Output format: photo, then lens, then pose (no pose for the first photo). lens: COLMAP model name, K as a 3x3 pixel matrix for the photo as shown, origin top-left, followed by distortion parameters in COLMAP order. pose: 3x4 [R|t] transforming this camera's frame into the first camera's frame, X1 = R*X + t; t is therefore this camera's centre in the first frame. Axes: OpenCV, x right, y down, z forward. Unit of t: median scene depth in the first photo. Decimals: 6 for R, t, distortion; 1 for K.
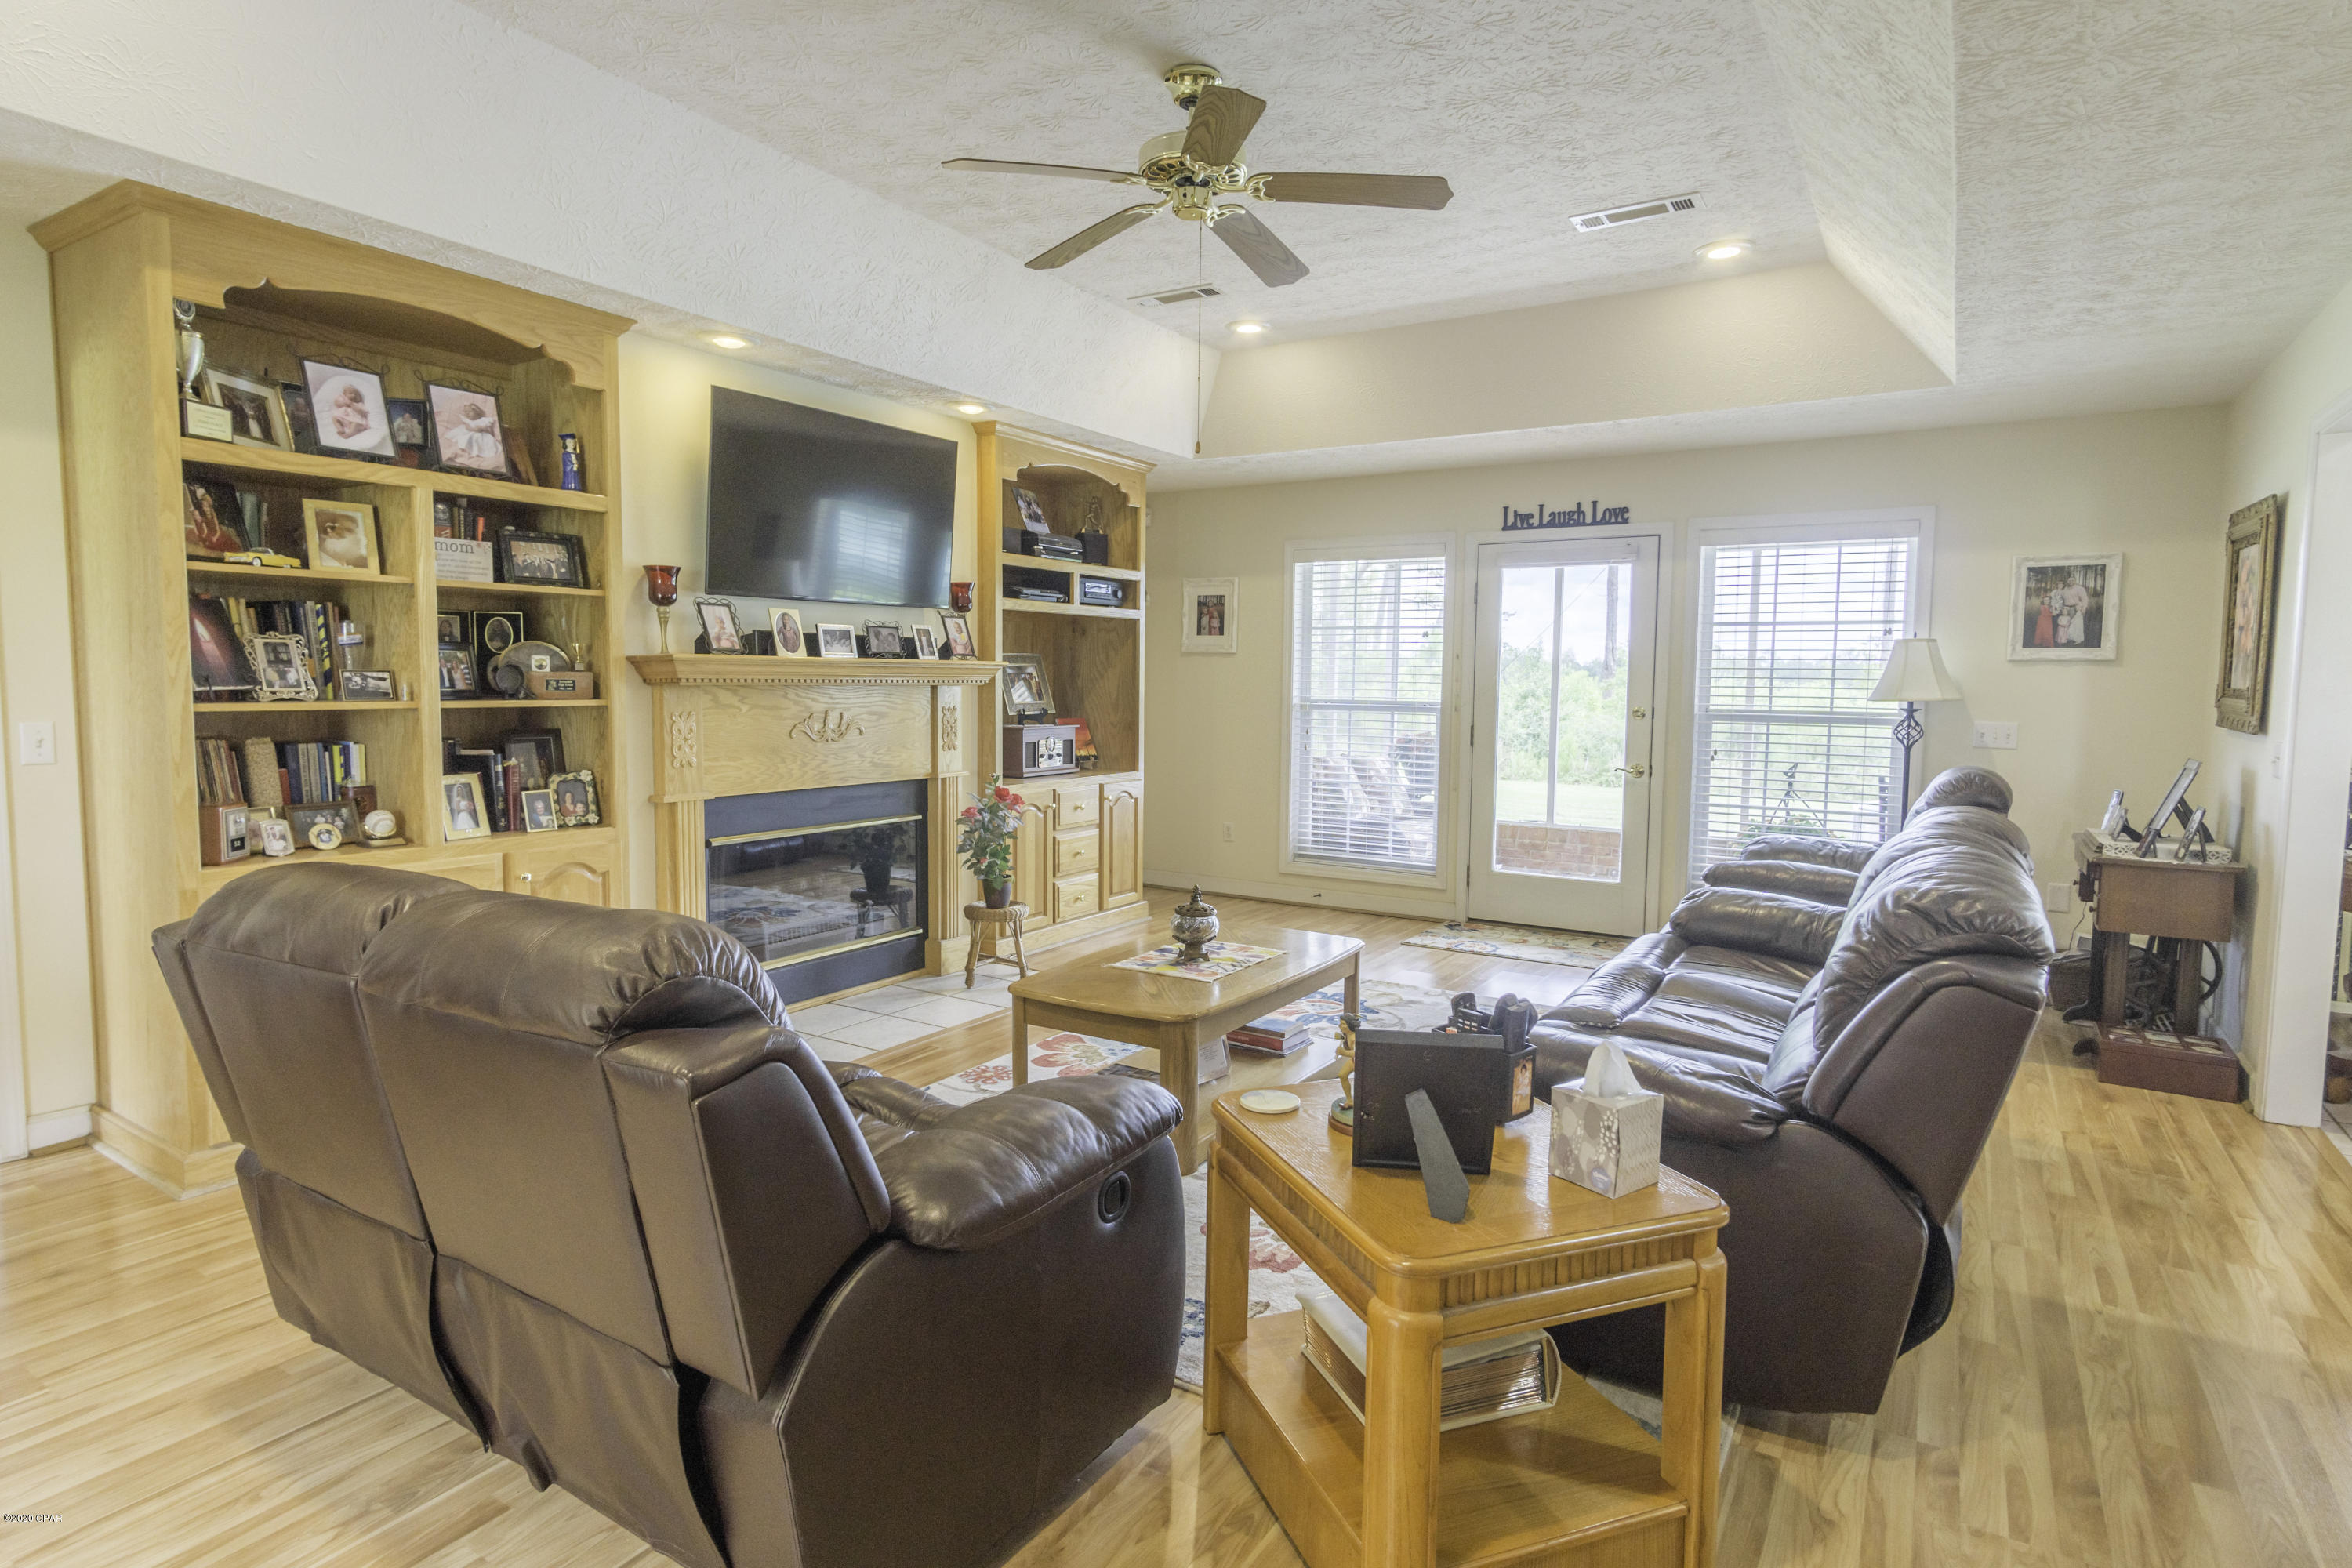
lens RADIAL K [[1265.5, 0, 1197.5], [0, 1265.5, 791.4], [0, 0, 1]] dist [0.002290, 0.000208]
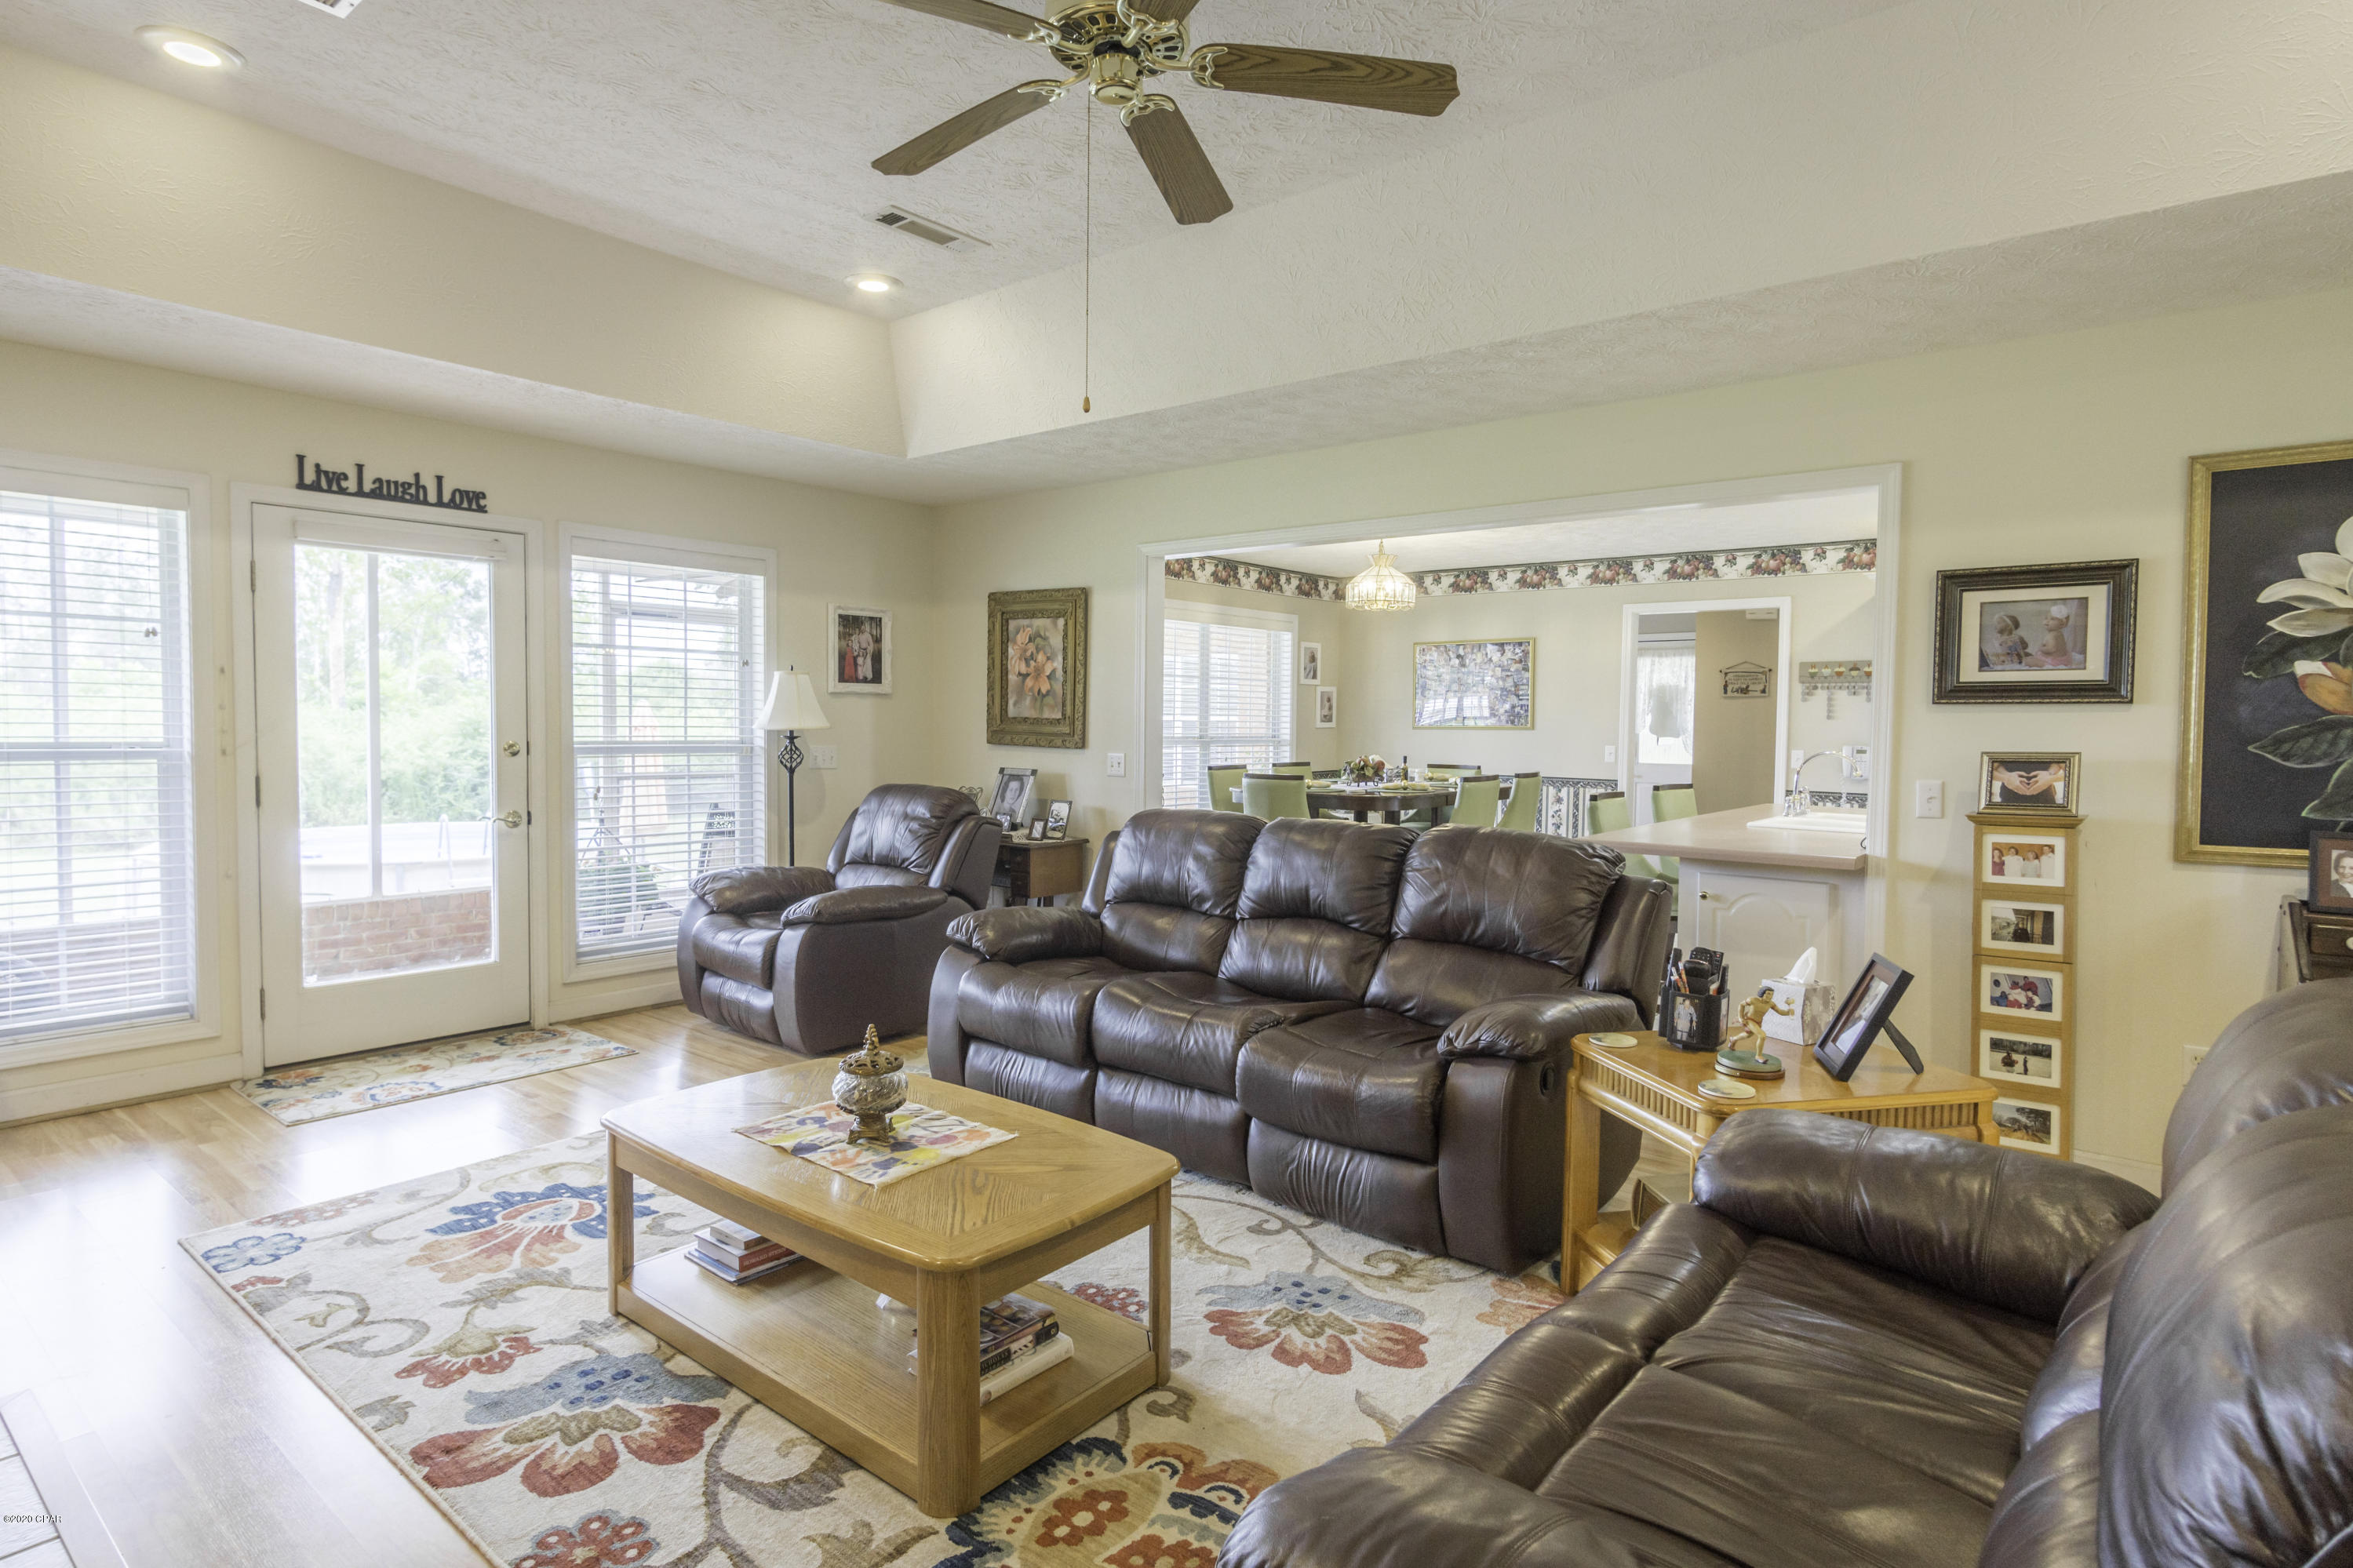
lens RADIAL K [[1236.3, 0, 1176.5], [0, 1236.3, 784.0], [0, 0, 1]] dist [0.000855, 0.000593]
pose [[0.120111, -0.057874, 0.991072, -0.397033], [0.083097, 0.995382, 0.048055, -0.042624], [-0.989277, 0.076583, 0.124365, 0.488059]]
